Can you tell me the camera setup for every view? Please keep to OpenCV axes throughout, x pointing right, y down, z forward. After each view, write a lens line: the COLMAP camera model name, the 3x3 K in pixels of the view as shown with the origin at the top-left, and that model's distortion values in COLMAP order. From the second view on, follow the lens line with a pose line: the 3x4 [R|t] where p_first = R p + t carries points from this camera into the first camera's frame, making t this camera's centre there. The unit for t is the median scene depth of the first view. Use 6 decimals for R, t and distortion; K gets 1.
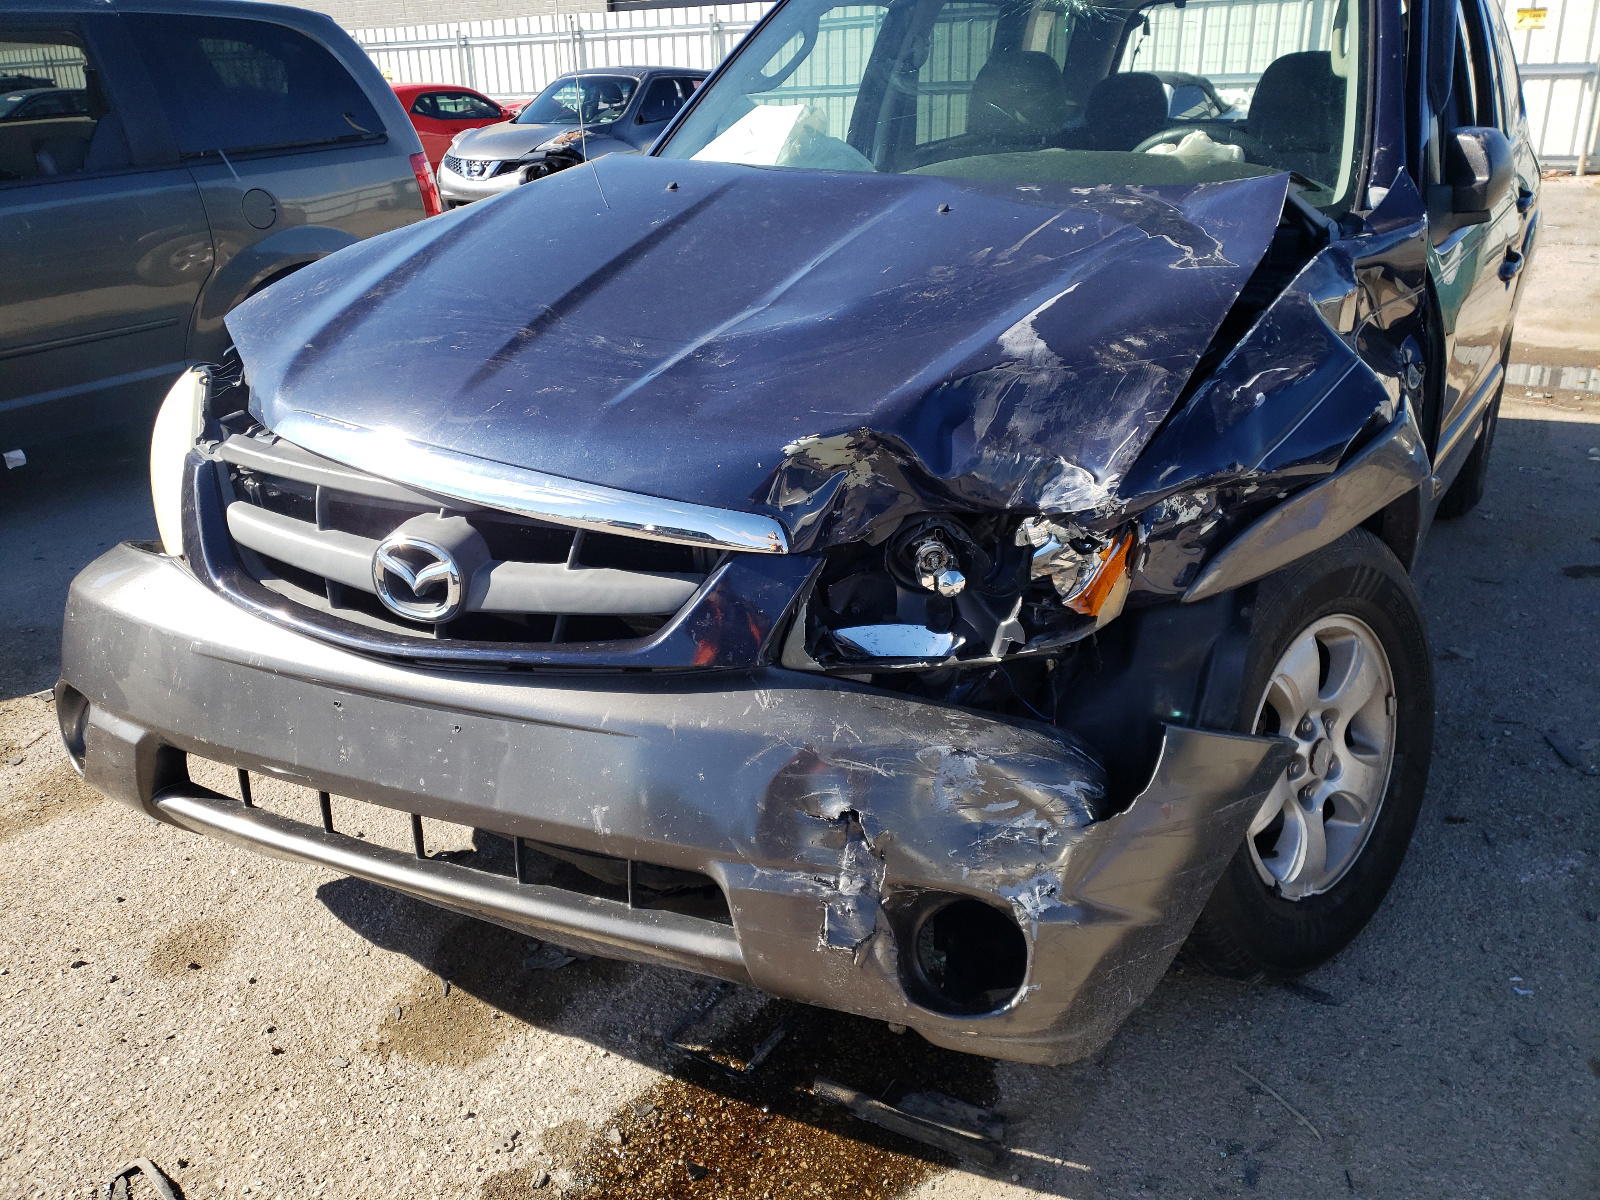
lens RADIAL K [[1283.2, 0, 800.0], [0, 1283.2, 600.0], [0, 0, 1]] dist [0.047790, -0.029124]
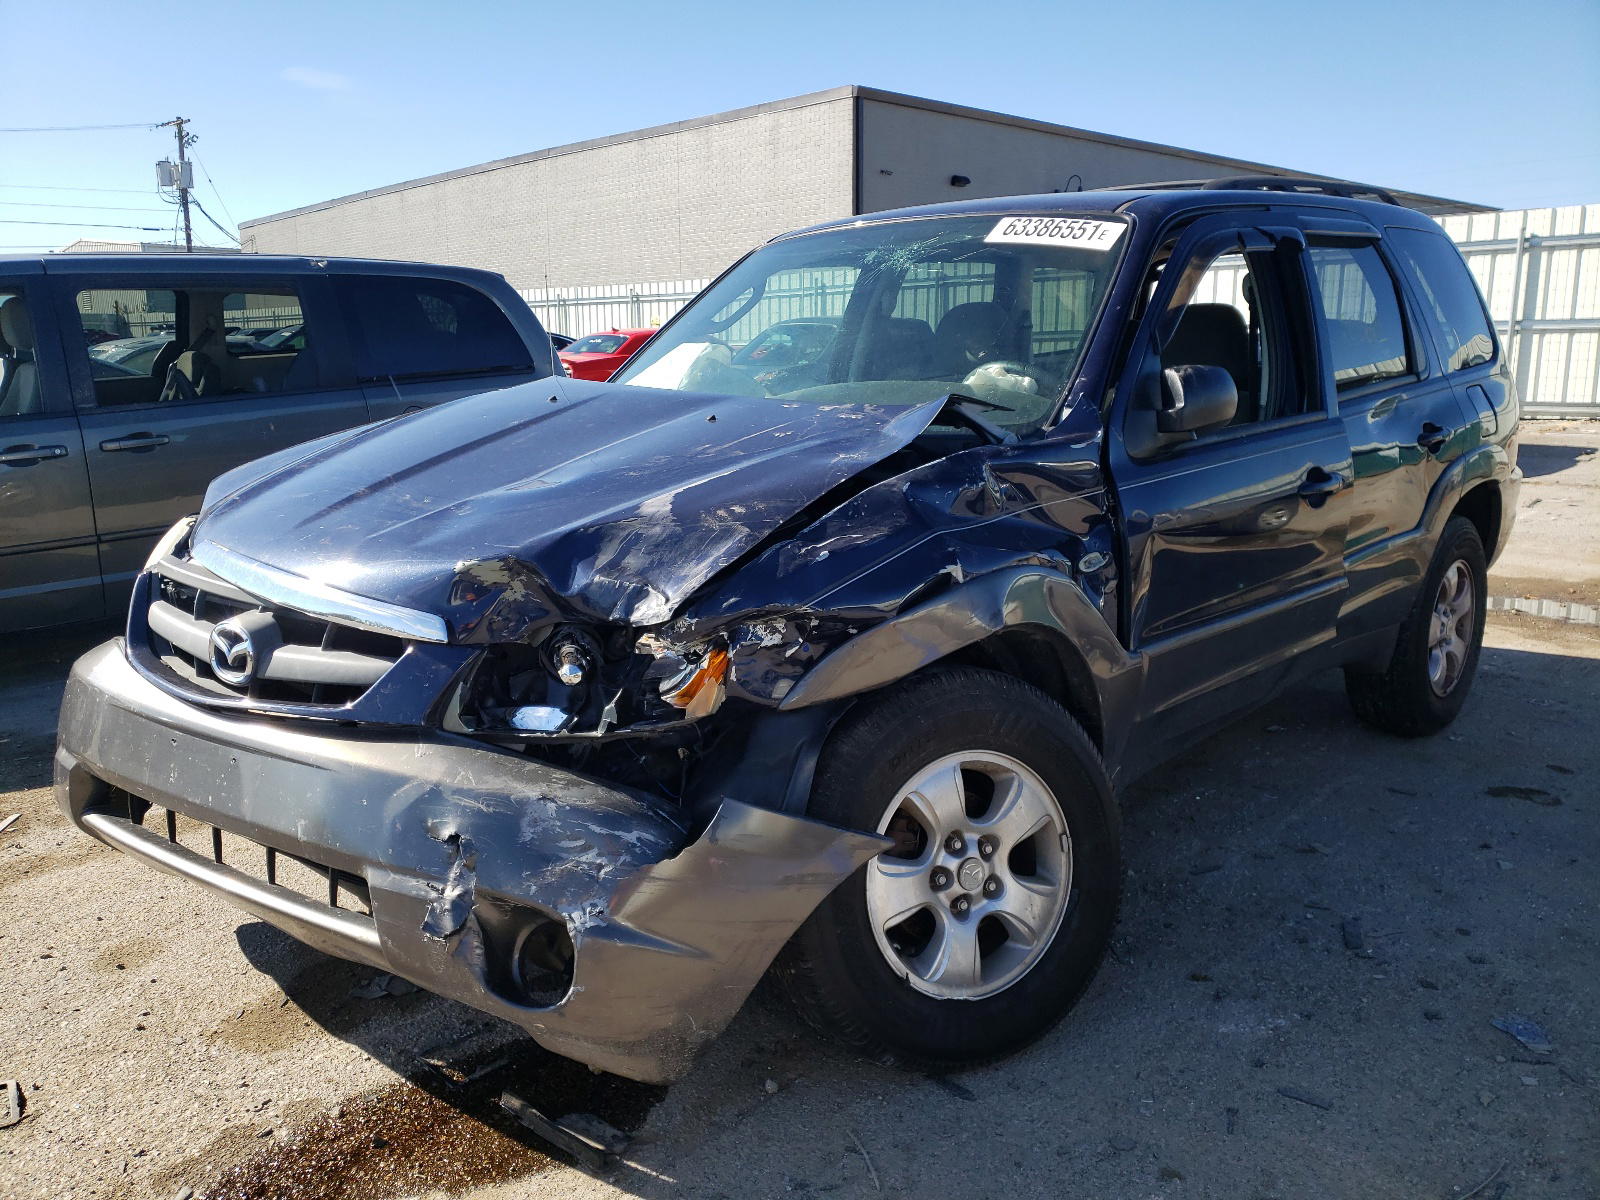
lens RADIAL K [[1284.7, 0, 800.0], [0, 1284.7, 600.0], [0, 0, 1]] dist [0.045706, -0.011355]
pose [[0.976753, 0.053305, -0.207633, 0.588130], [-0.088678, 0.982302, -0.164981, 0.102914], [0.195165, 0.179558, 0.964194, -0.244450]]
